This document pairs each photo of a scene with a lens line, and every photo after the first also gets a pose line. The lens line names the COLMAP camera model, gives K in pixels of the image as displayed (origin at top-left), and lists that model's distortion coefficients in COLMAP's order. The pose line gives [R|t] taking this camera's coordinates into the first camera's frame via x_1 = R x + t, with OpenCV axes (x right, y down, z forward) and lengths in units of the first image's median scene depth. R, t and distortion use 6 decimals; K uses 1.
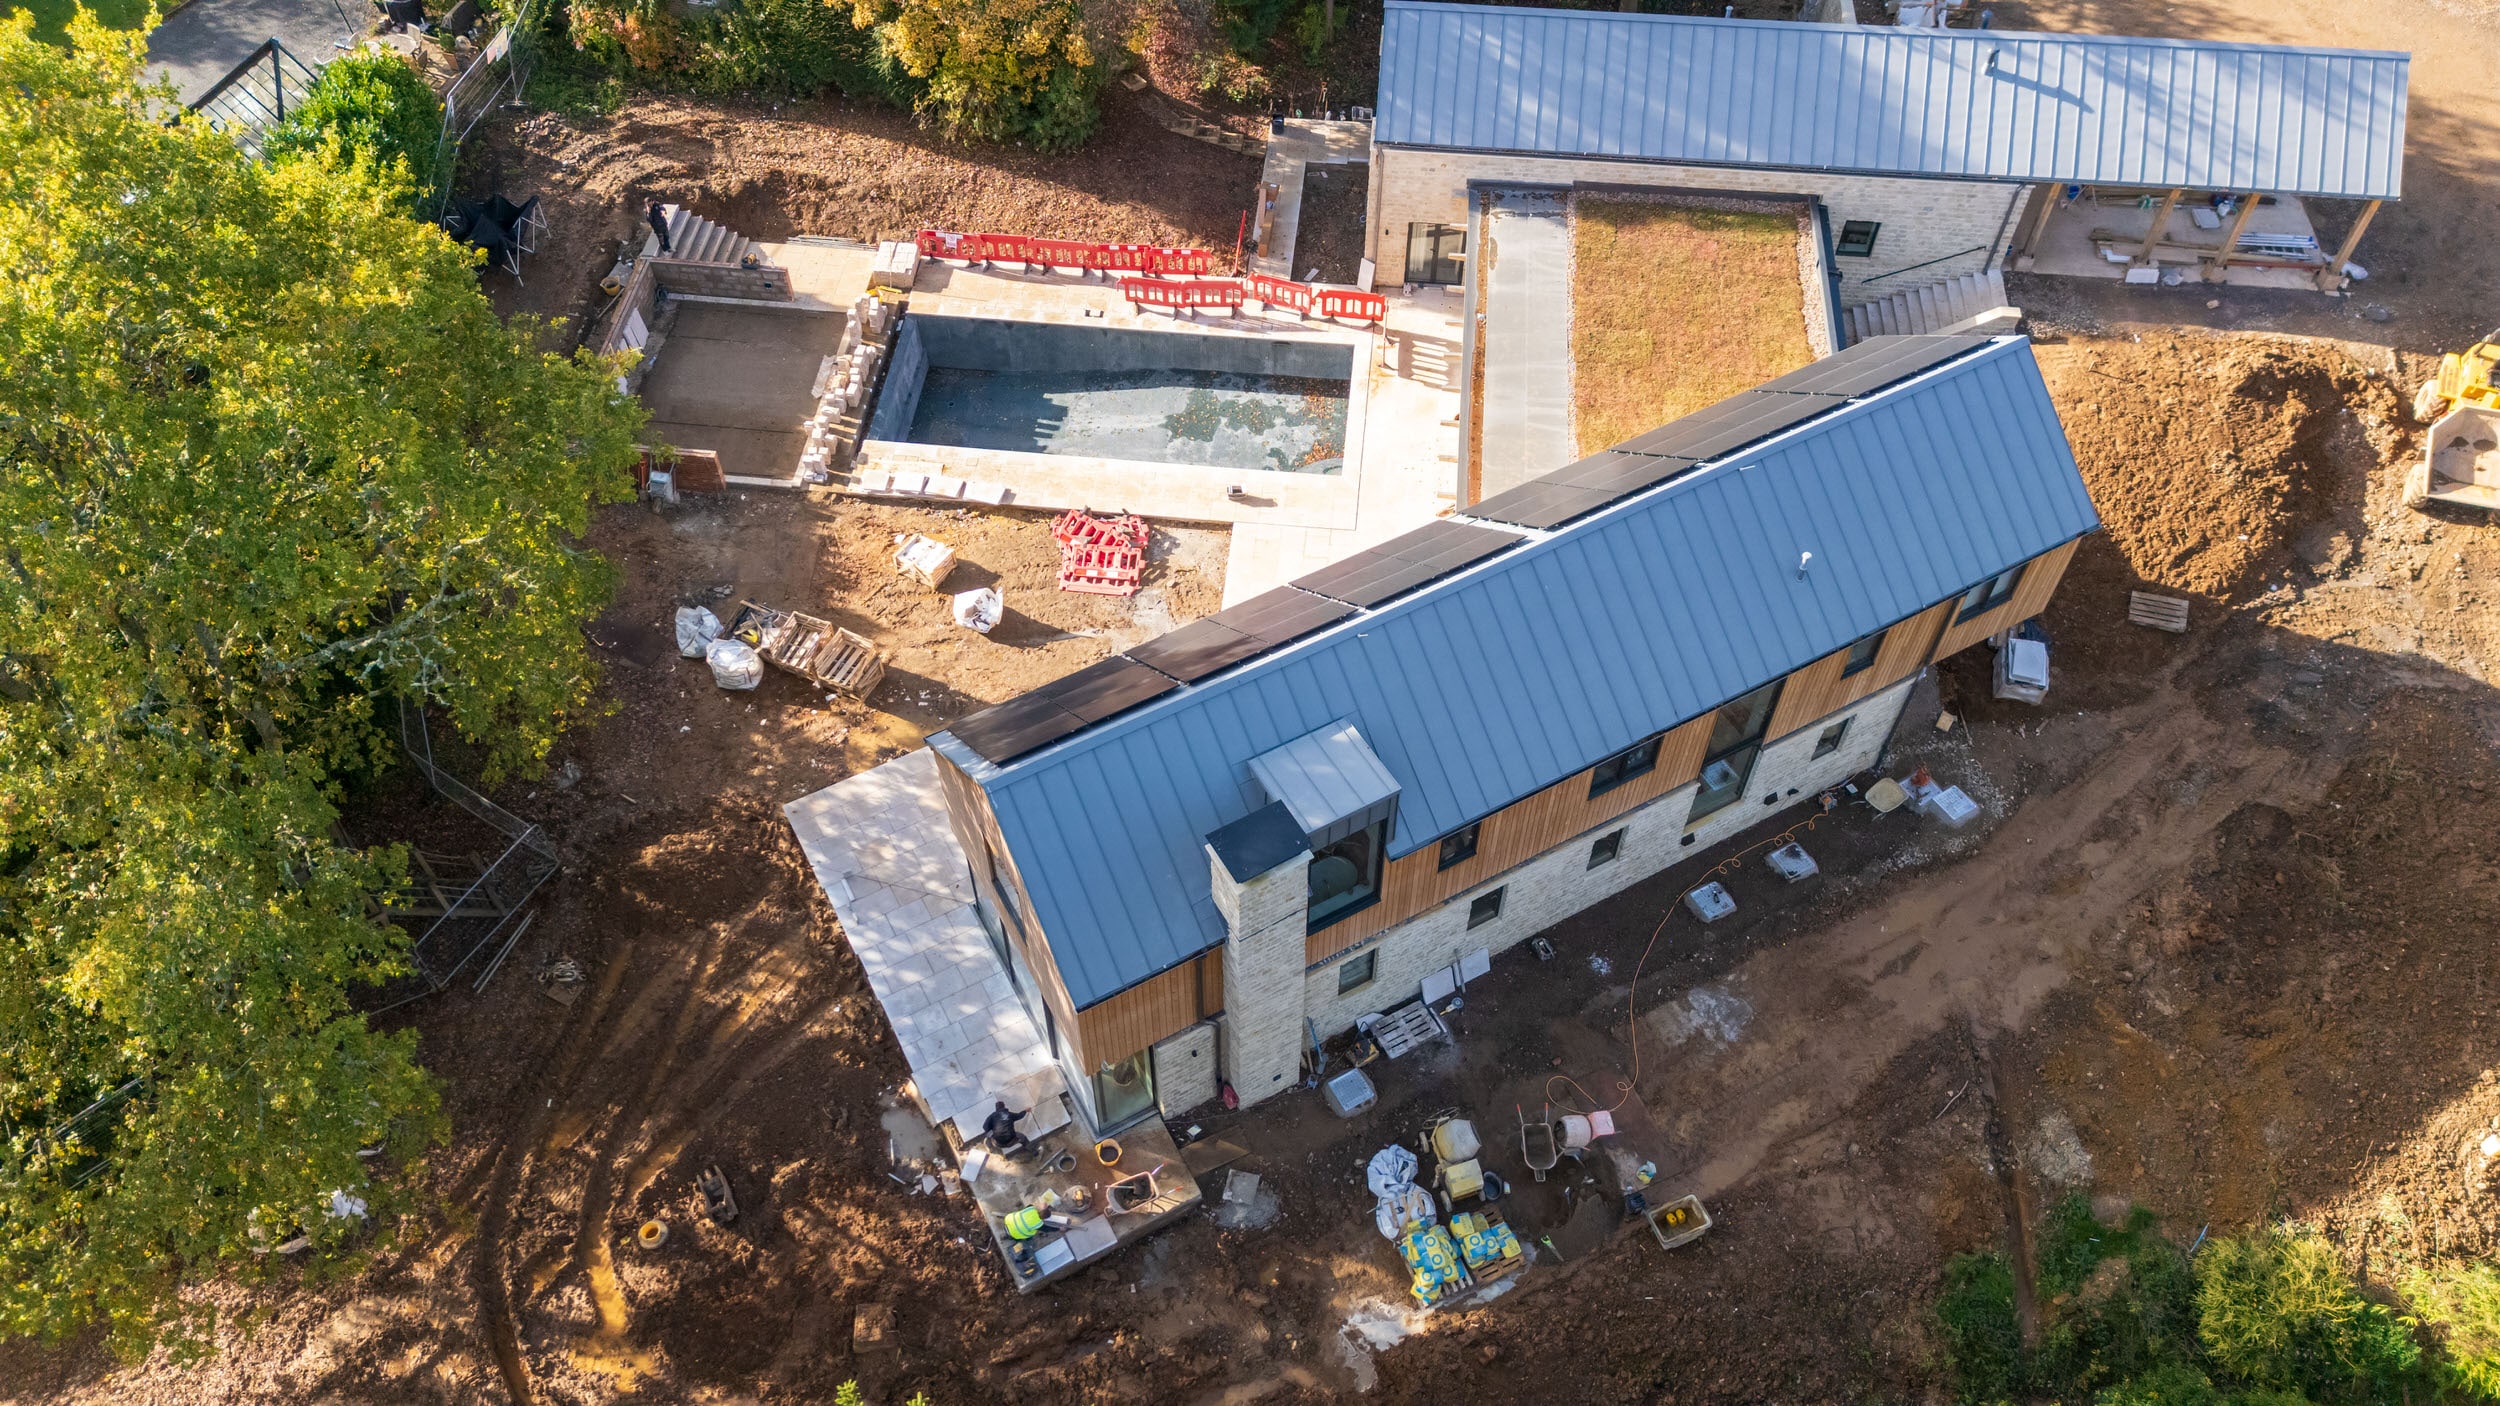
lens RADIAL K [[1834.0, 0, 1248.8], [0, 1834.0, 709.1], [0, 0, 1]] dist [0.126679, -0.174945]
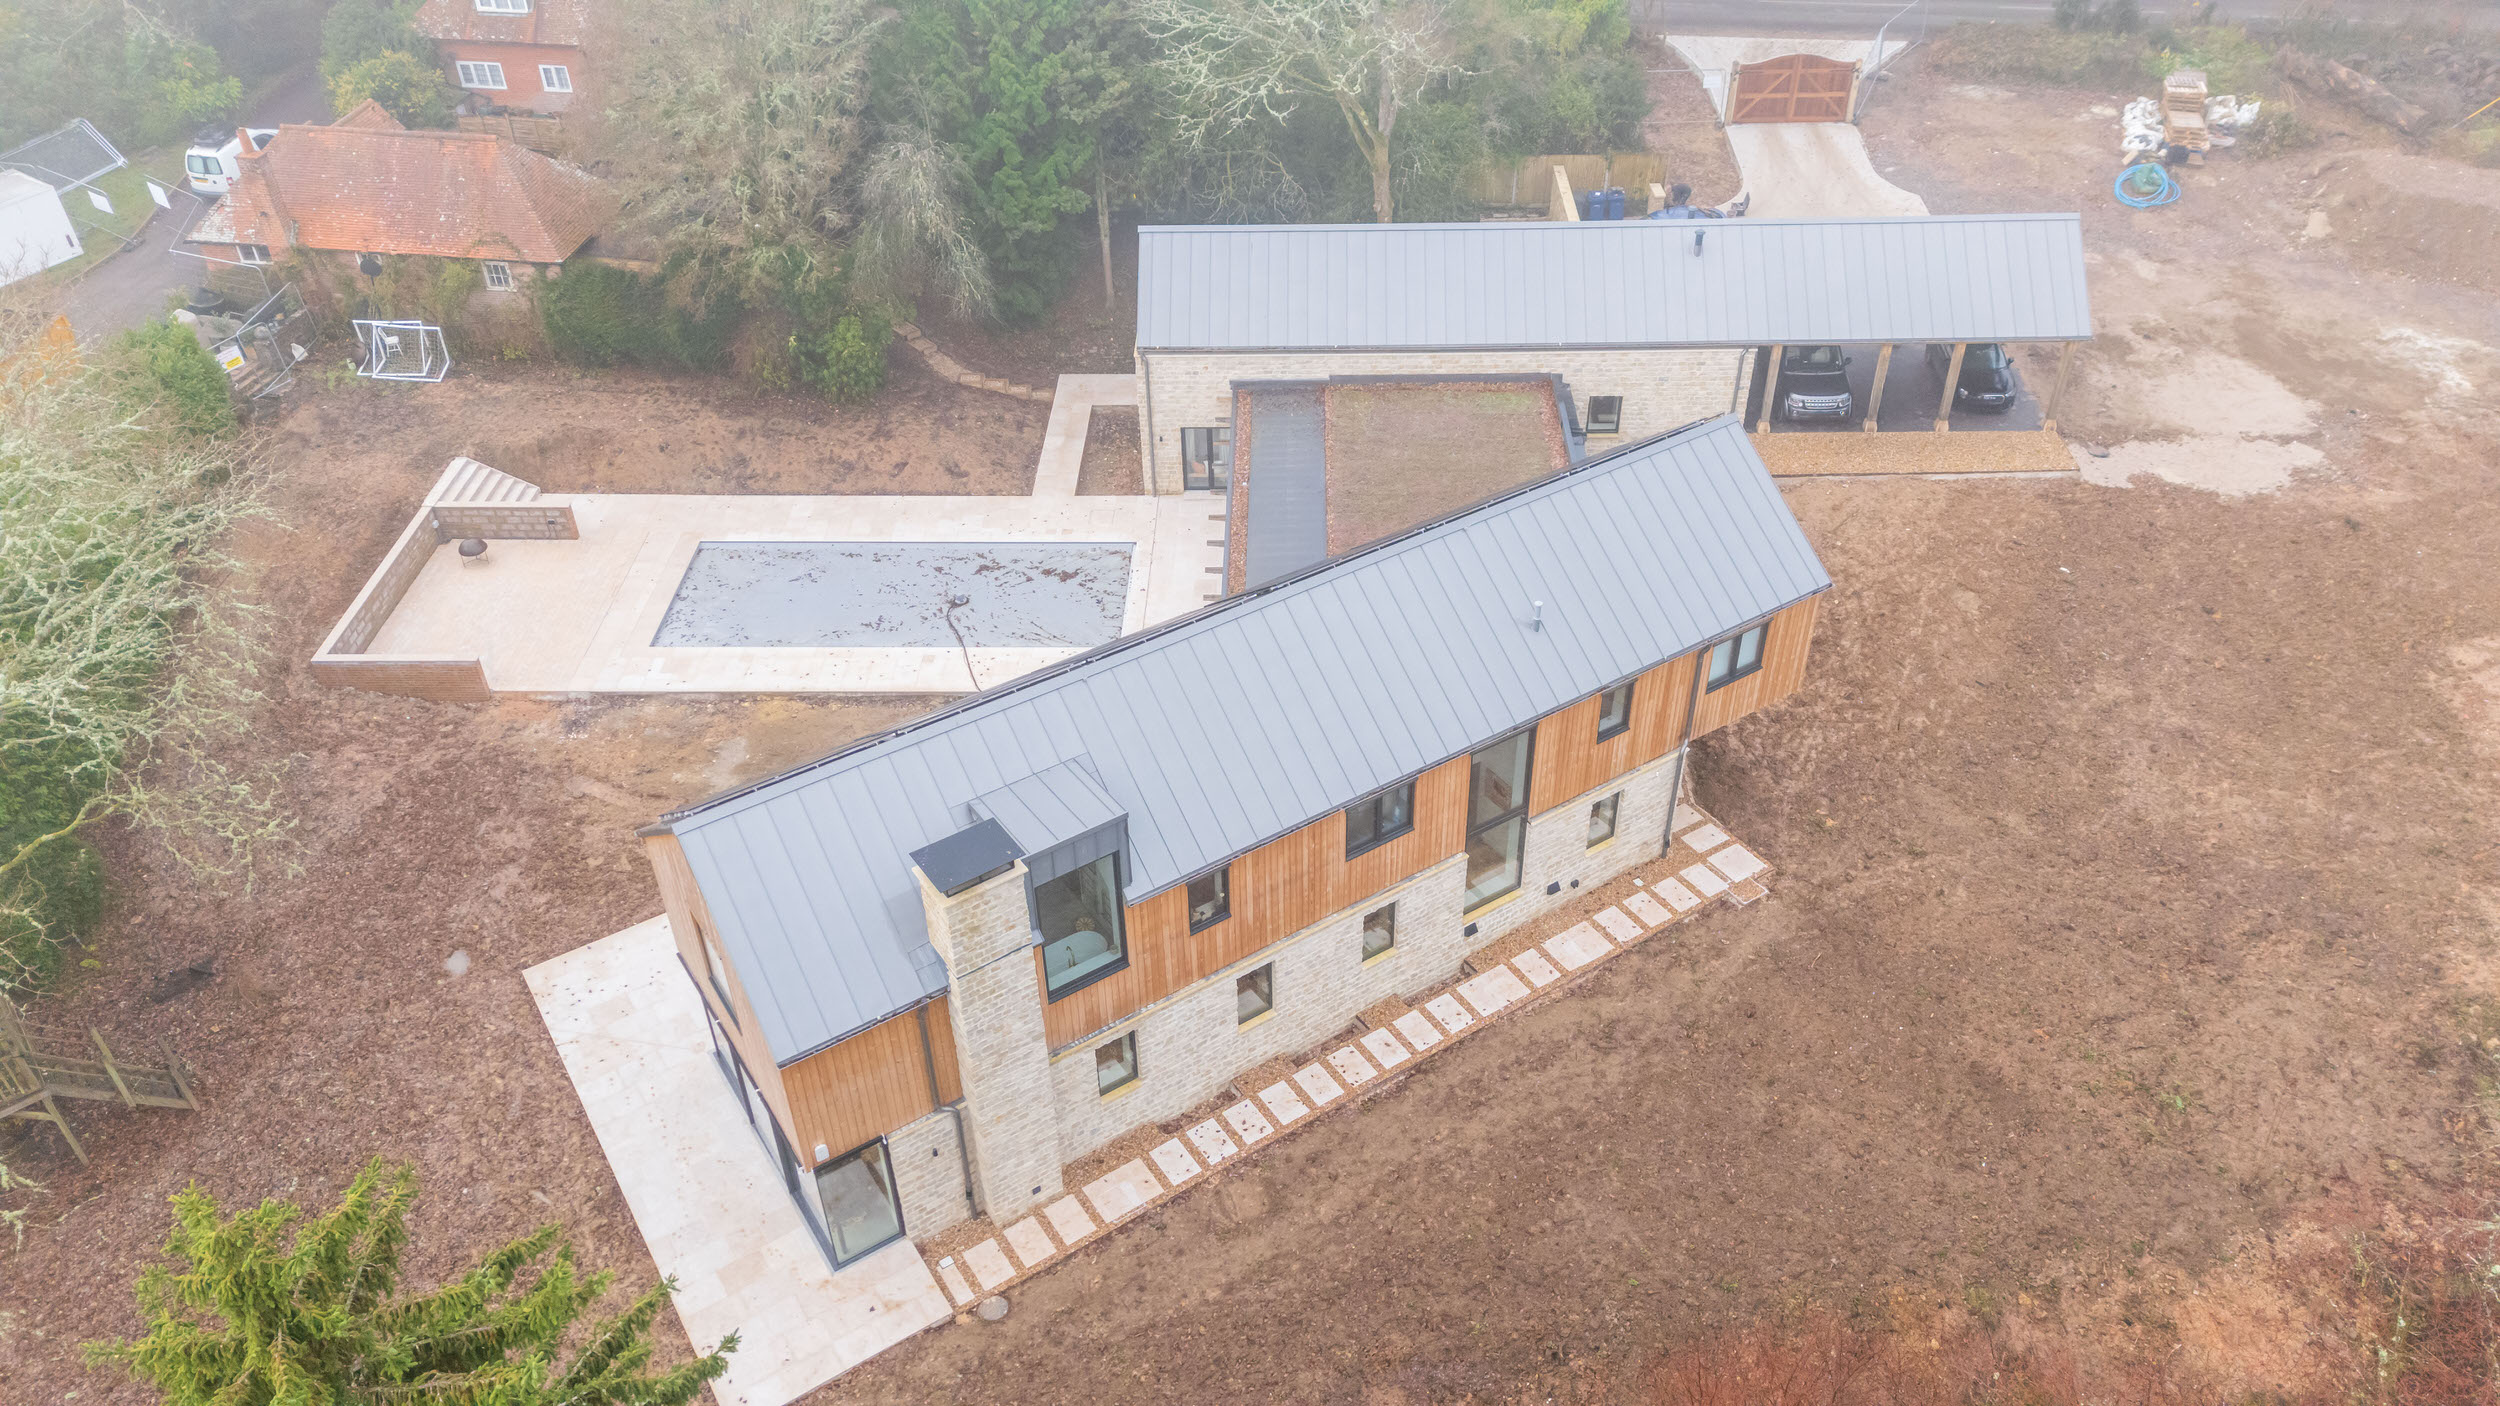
lens RADIAL K [[1834.0, 0, 1248.8], [0, 1834.0, 709.1], [0, 0, 1]] dist [0.126679, -0.174945]
pose [[0.997107, -0.060772, 0.045662, 0.092942], [0.070243, 0.966240, -0.247885, 0.204602], [-0.029056, 0.250375, 0.967713, 0.051072]]
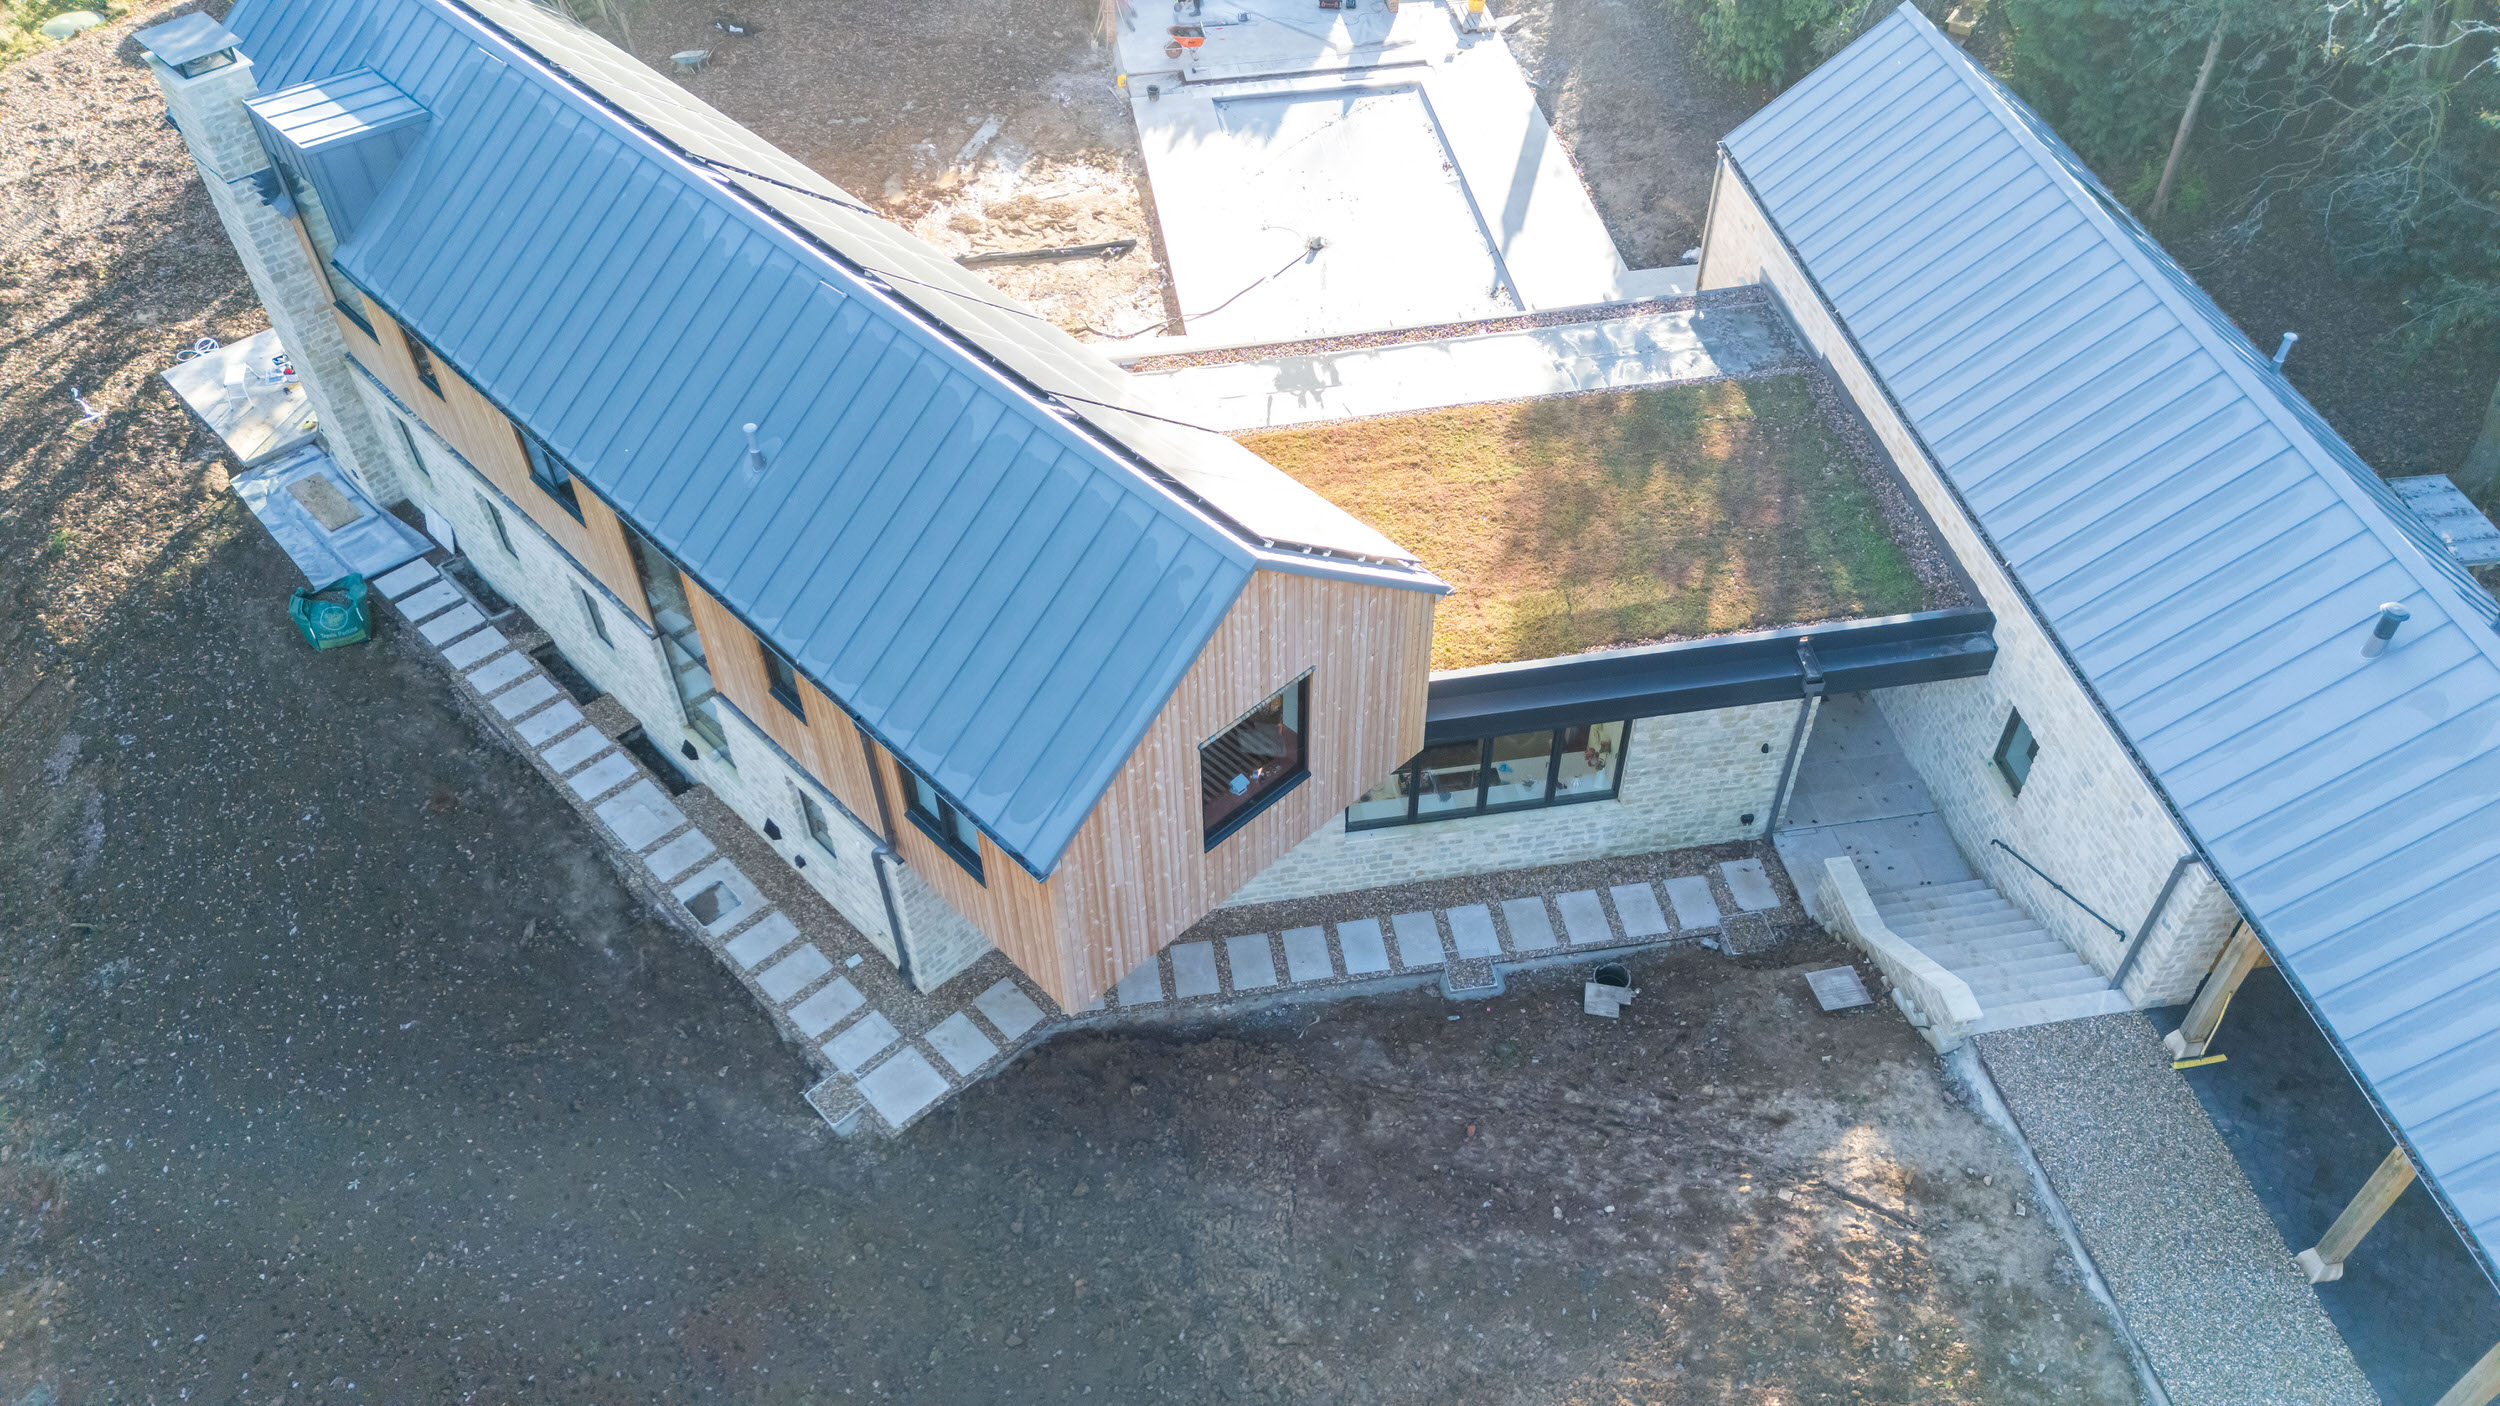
lens RADIAL K [[1834.0, 0, 1248.8], [0, 1834.0, 709.1], [0, 0, 1]] dist [0.126679, -0.174945]
pose [[0.247414, 0.684693, -0.685552, 0.807652], [-0.760266, 0.575817, 0.300716, -0.323675], [0.600651, 0.446801, 0.663014, 0.682263]]
